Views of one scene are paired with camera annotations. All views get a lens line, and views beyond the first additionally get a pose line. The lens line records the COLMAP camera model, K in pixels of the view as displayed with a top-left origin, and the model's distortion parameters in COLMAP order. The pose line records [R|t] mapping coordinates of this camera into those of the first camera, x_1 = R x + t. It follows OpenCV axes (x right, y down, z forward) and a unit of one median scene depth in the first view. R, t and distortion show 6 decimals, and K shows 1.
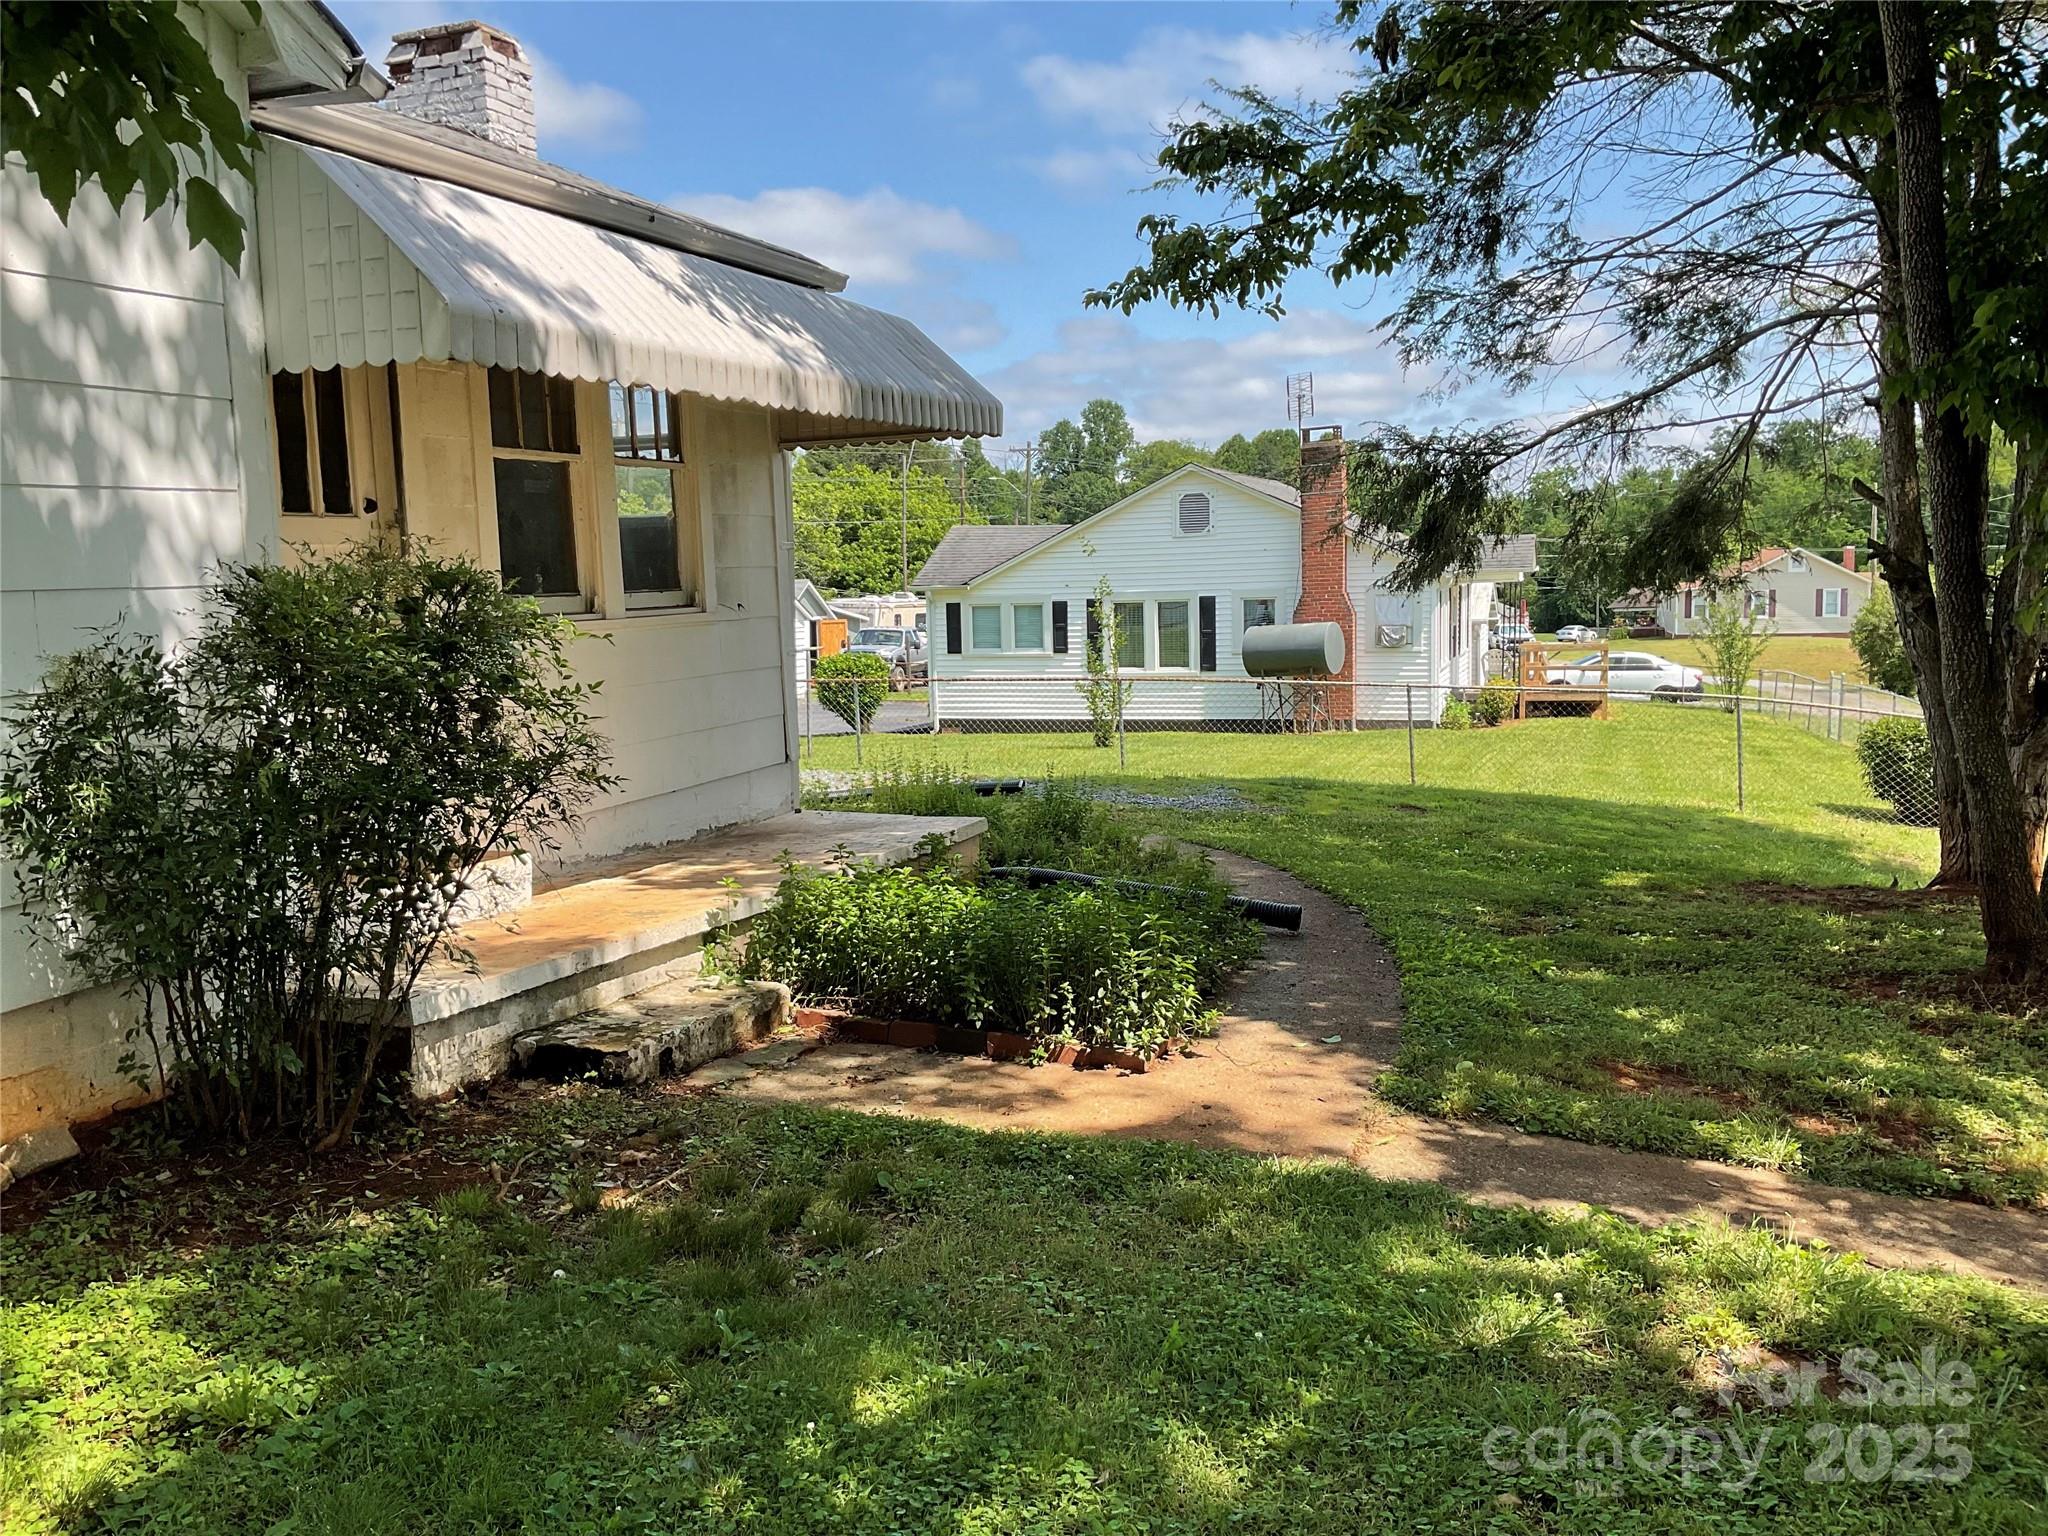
lens RADIAL K [[1687.5, 0, 1013.2], [0, 1687.5, 767.0], [0, 0, 1]] dist [0.068215, -0.133812]
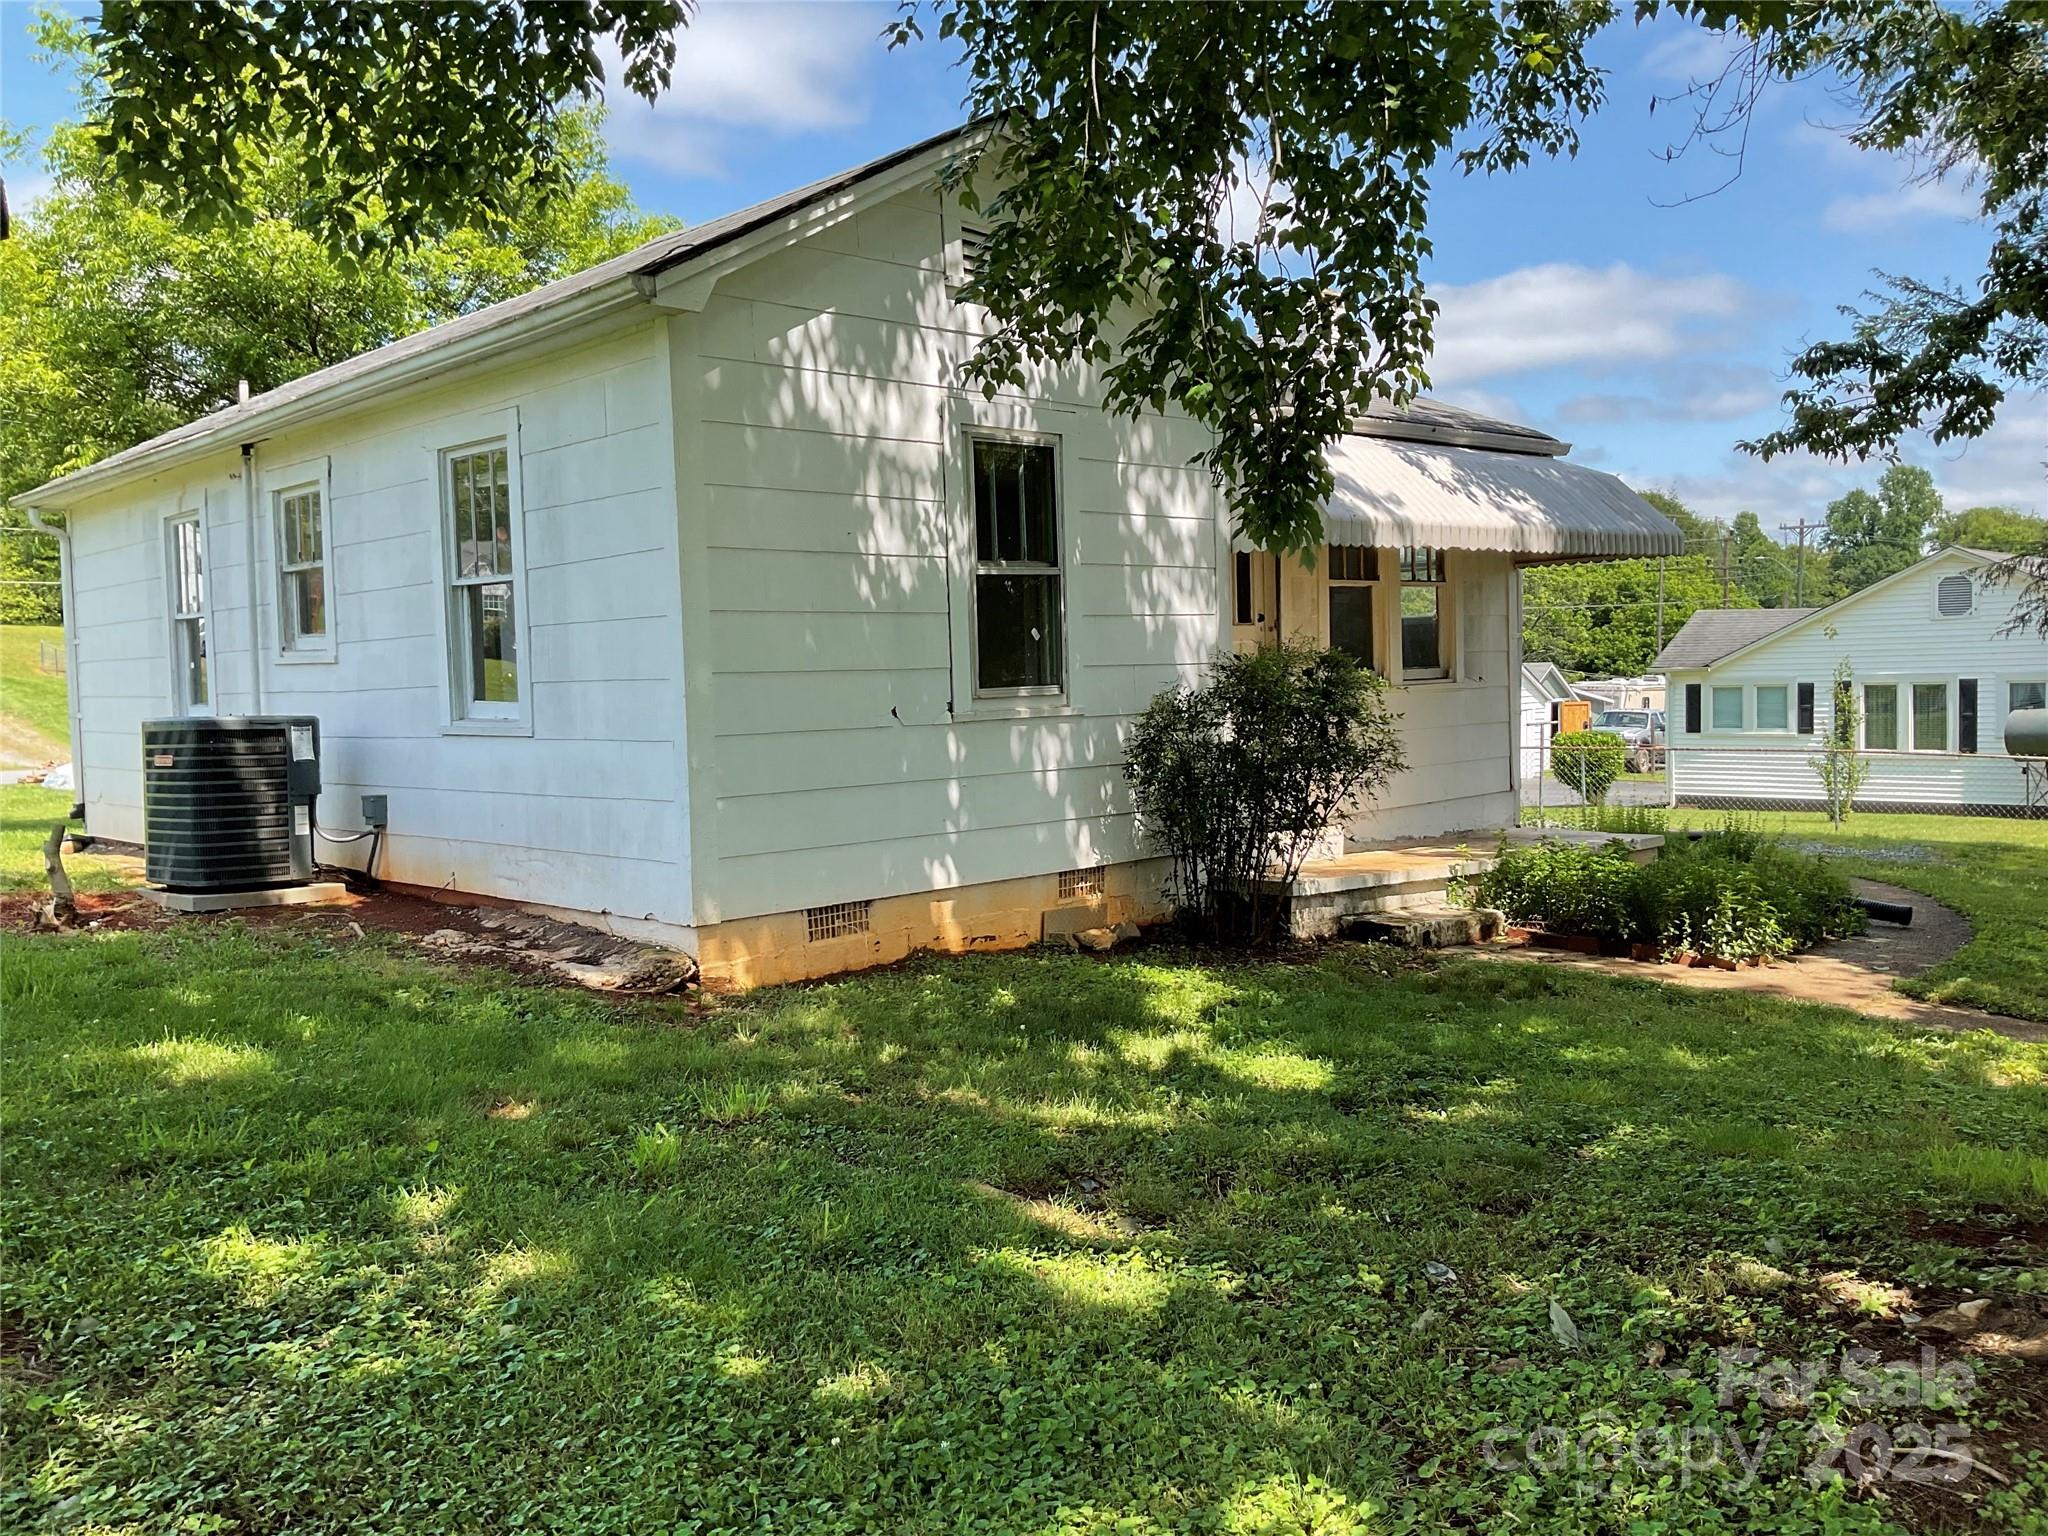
lens RADIAL K [[1687.5, 0, 1021.1], [0, 1687.5, 758.3], [0, 0, 1]] dist [0.068215, -0.133812]
pose [[0.910734, 0.024199, -0.412284, 0.096883], [-0.046634, 0.997923, -0.044443, 0.068574], [0.410352, 0.059702, 0.909971, -0.579594]]
